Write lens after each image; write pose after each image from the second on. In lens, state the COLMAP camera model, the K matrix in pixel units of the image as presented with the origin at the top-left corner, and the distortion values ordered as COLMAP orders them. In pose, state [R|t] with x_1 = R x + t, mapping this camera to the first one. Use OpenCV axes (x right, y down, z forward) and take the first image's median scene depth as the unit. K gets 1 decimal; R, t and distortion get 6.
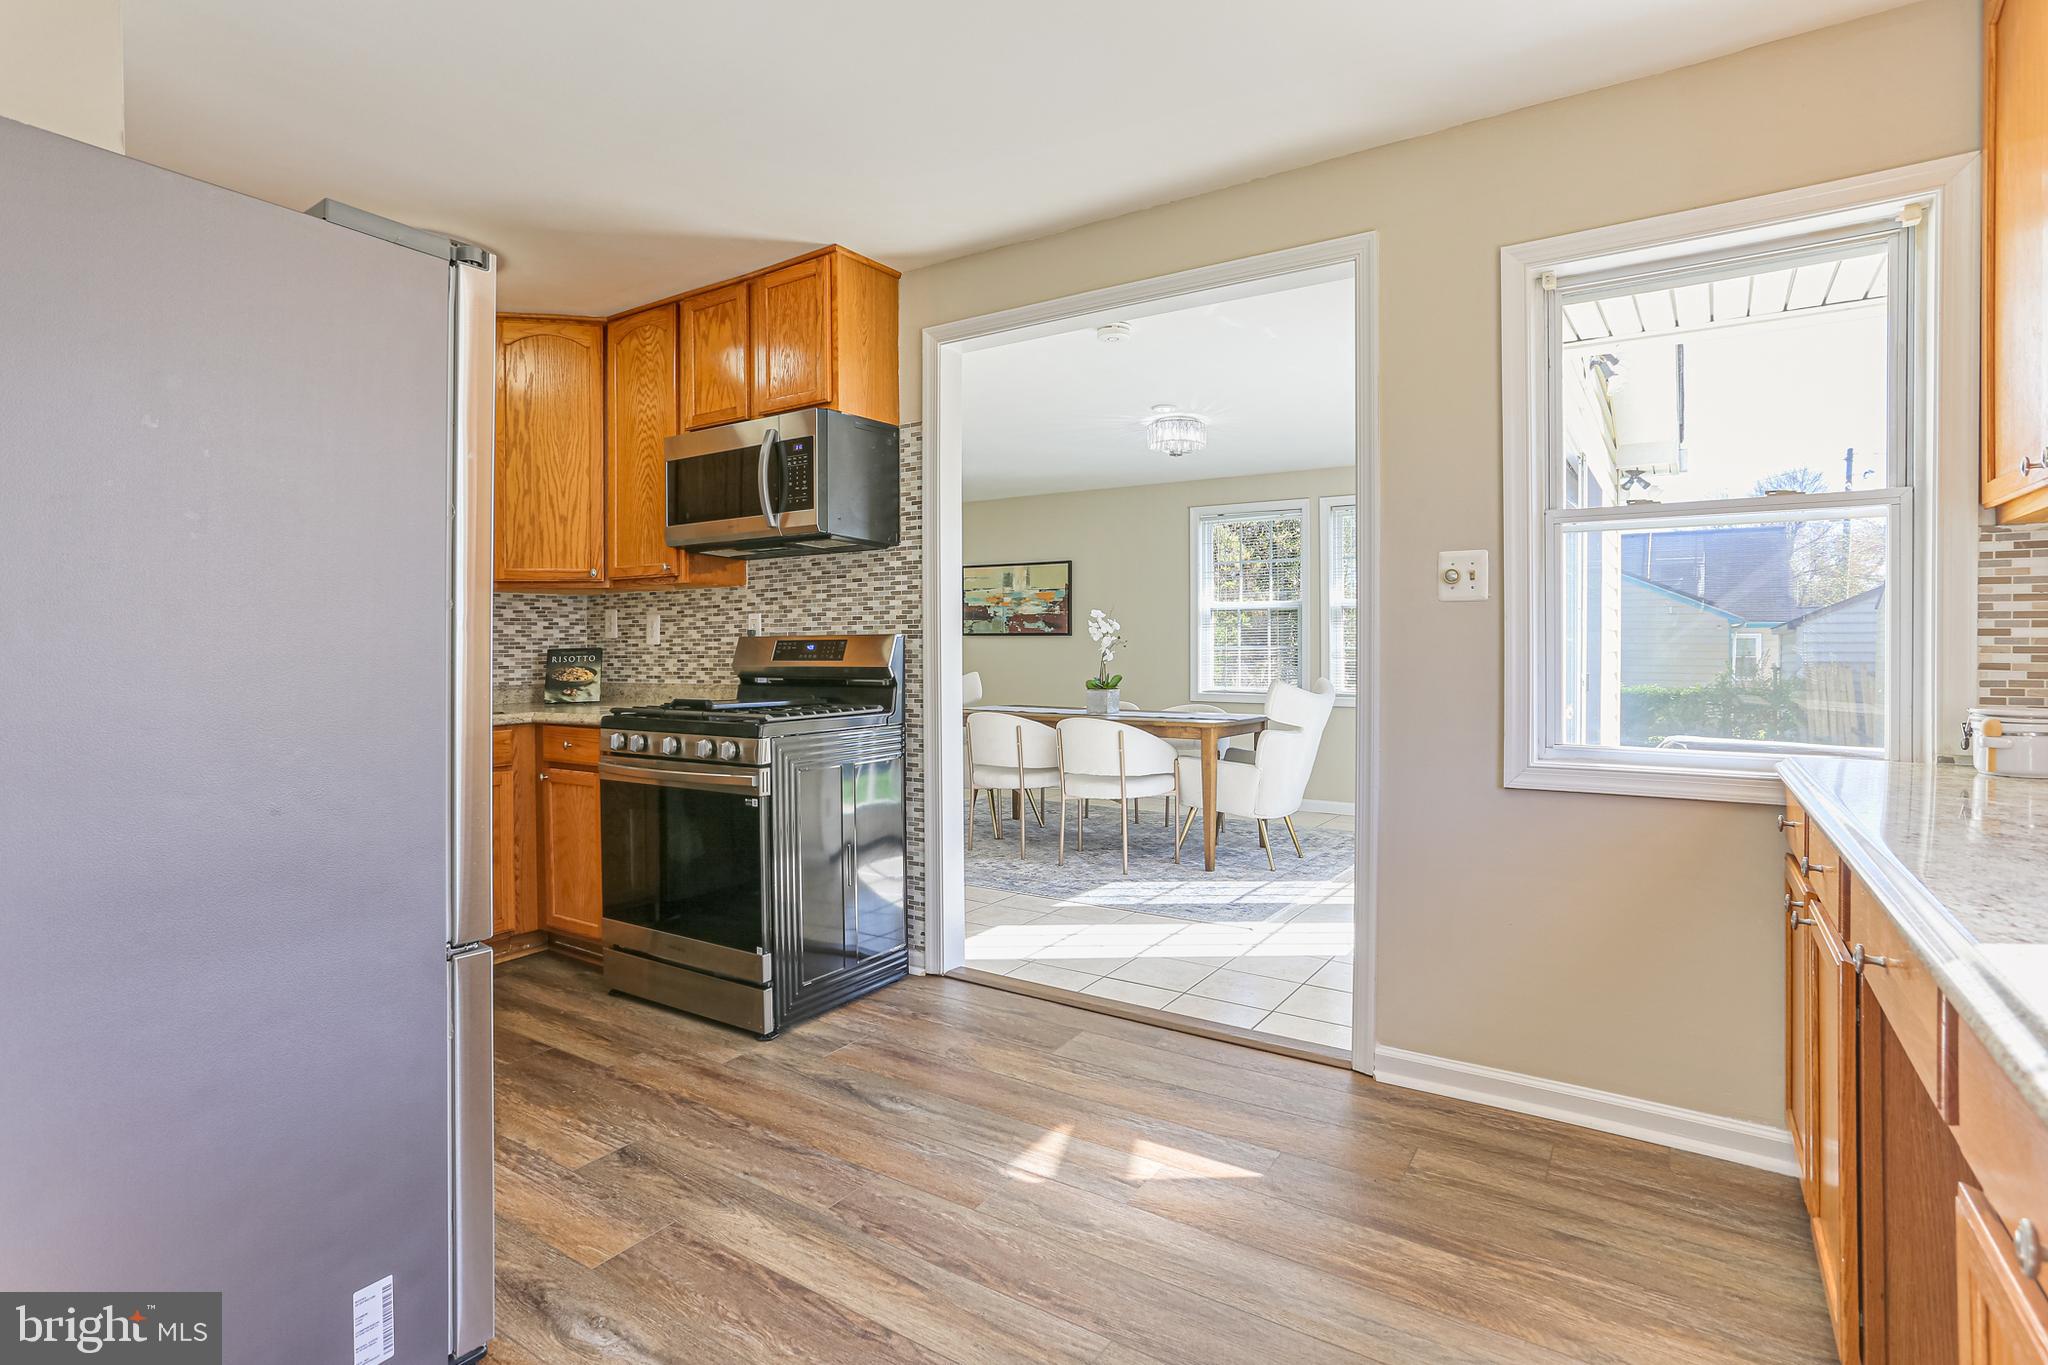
lens RADIAL K [[1018.0, 0, 1020.0], [0, 1018.0, 649.1], [0, 0, 1]] dist [-0.072064, 0.045030]
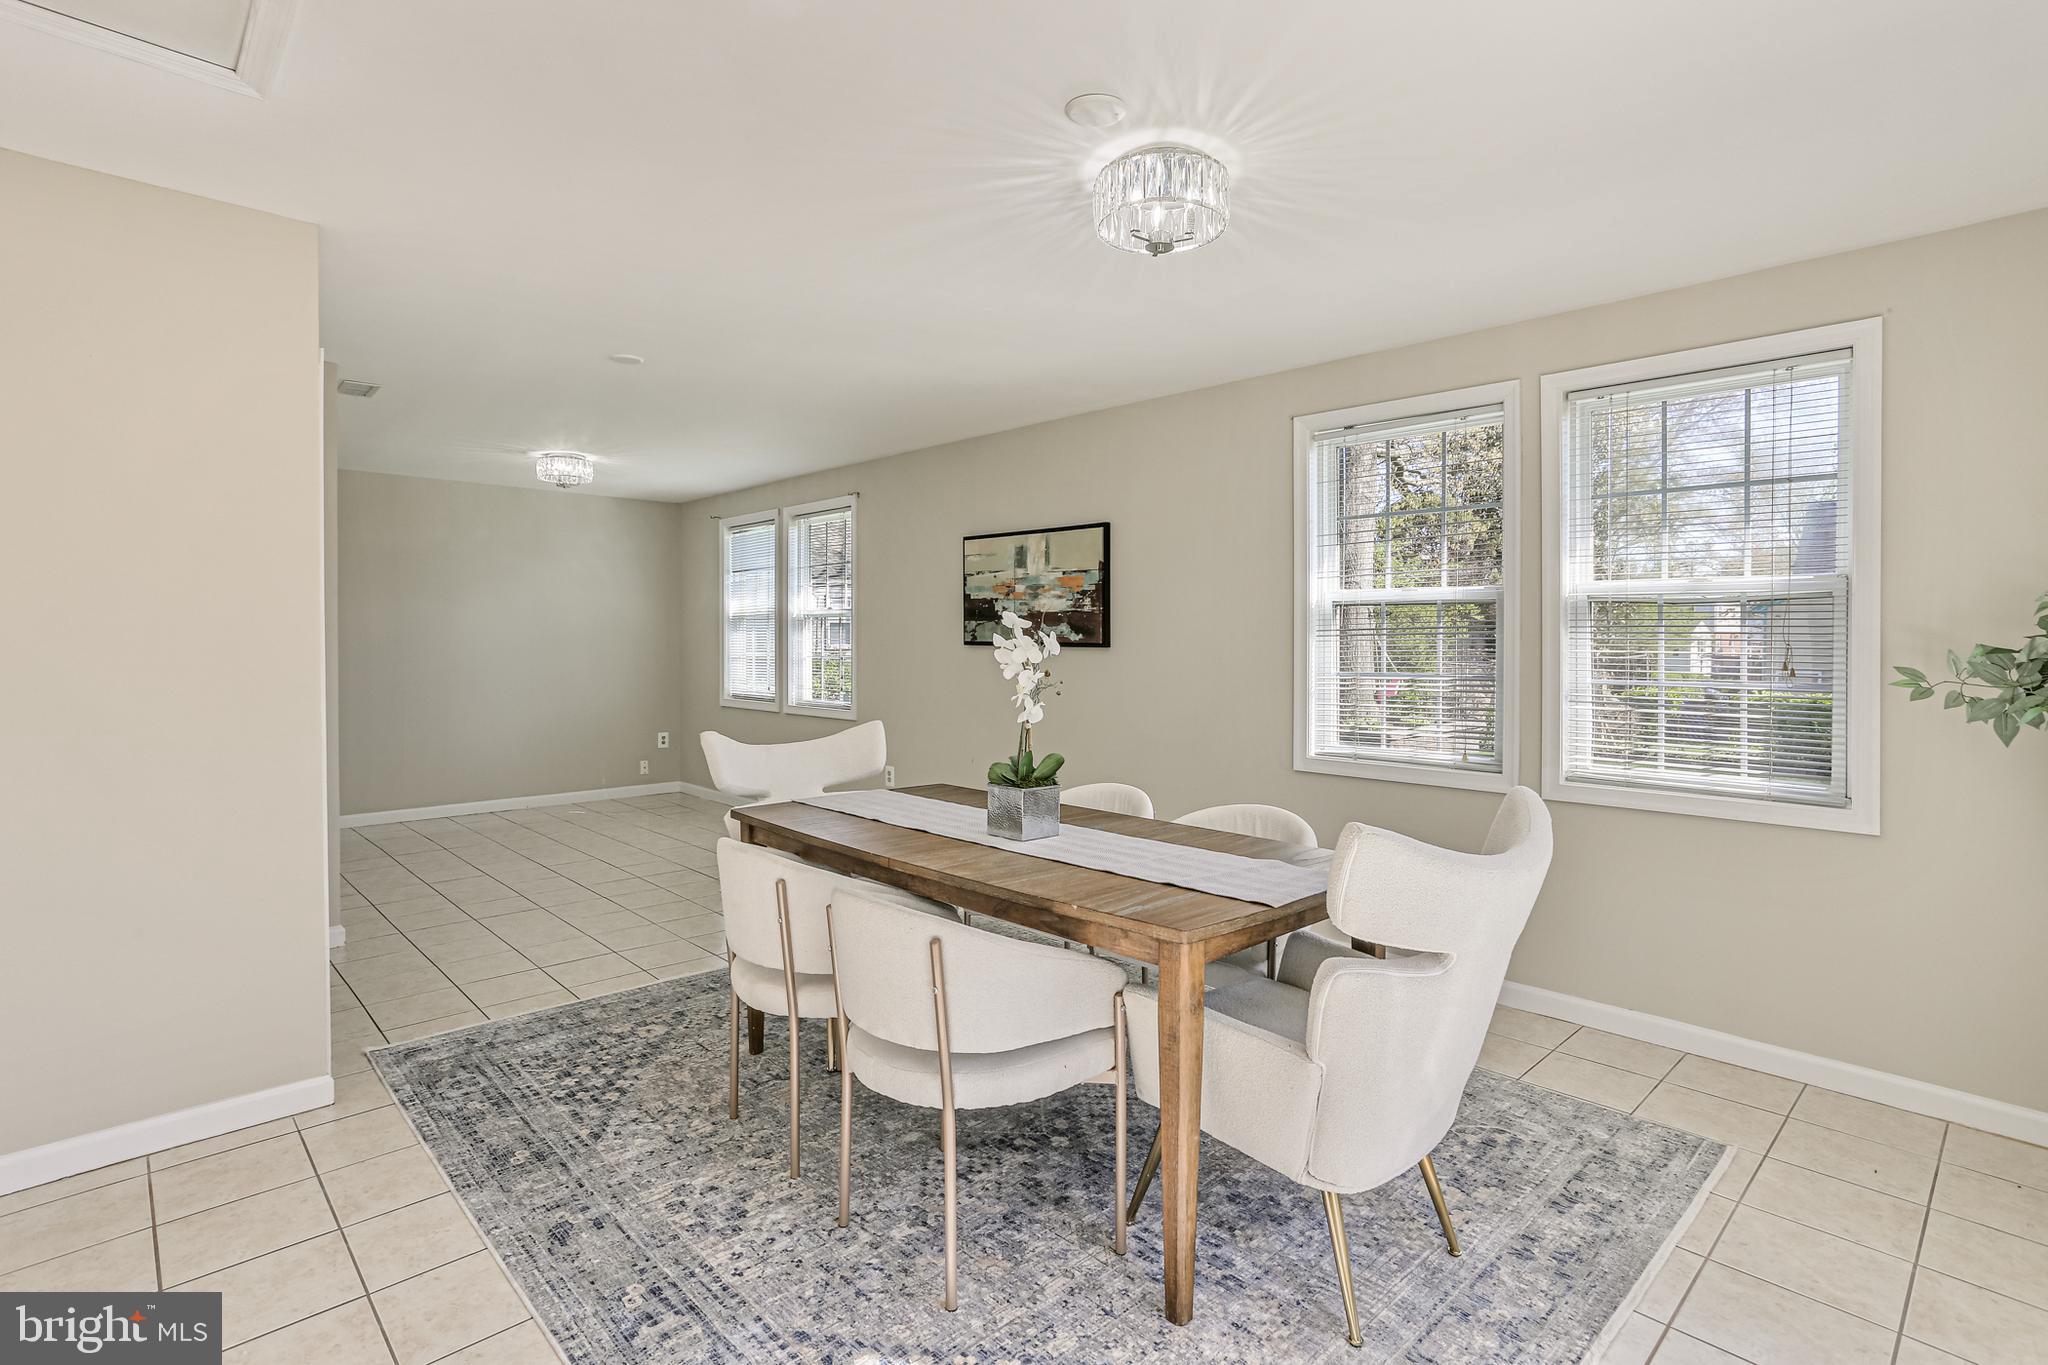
lens RADIAL K [[1132.3, 0, 988.8], [0, 1132.3, 660.5], [0, 0, 1]] dist [-0.058113, 0.053770]
pose [[0.981377, 0.000948, -0.192089, 0.252447], [0.002316, 0.999857, 0.016767, -0.038632], [0.192077, -0.016900, 0.981234, 0.755829]]
